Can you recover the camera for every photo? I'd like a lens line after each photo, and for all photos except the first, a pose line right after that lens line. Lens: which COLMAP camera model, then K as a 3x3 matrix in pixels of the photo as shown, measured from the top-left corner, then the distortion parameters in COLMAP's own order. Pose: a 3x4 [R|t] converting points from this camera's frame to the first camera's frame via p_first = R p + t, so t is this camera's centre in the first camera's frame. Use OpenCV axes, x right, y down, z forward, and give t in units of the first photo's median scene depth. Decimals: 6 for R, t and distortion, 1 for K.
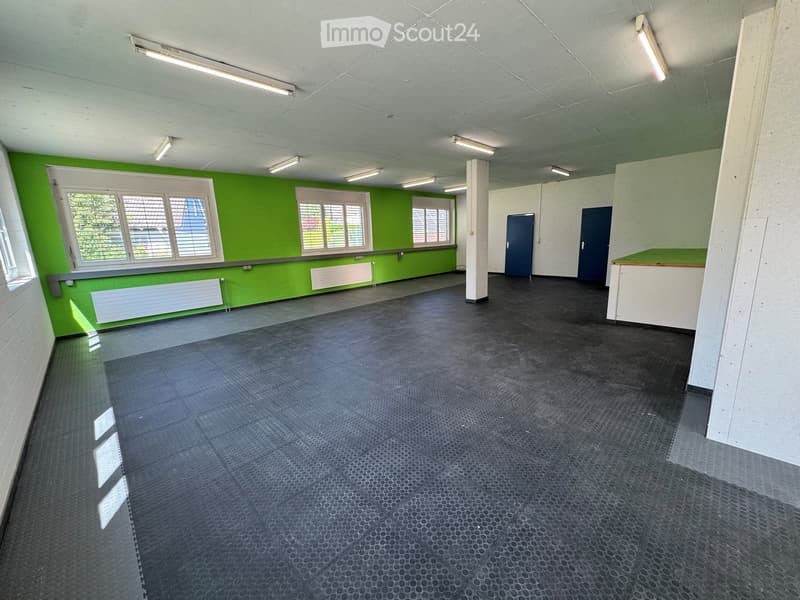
lens RADIAL K [[320.3, 0, 399.9], [0, 320.3, 300.7], [0, 0, 1]] dist [0.002372, -0.000191]
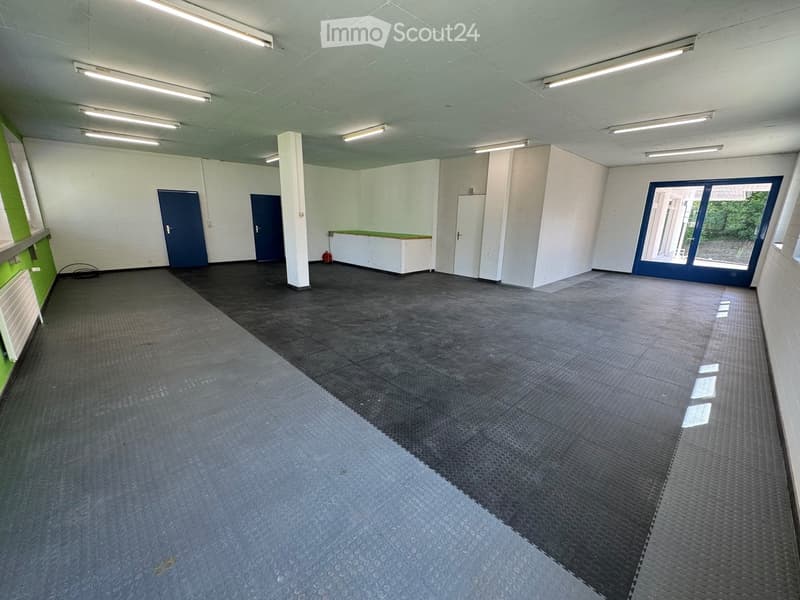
lens RADIAL K [[320.3, 0, 400.4], [0, 320.3, 300.0], [0, 0, 1]] dist [0.002372, -0.000191]
pose [[0.010116, -0.214151, 0.976748, -1.084373], [0.175459, 0.962024, 0.209105, -0.174664], [-0.984435, 0.169264, 0.047306, 1.072889]]
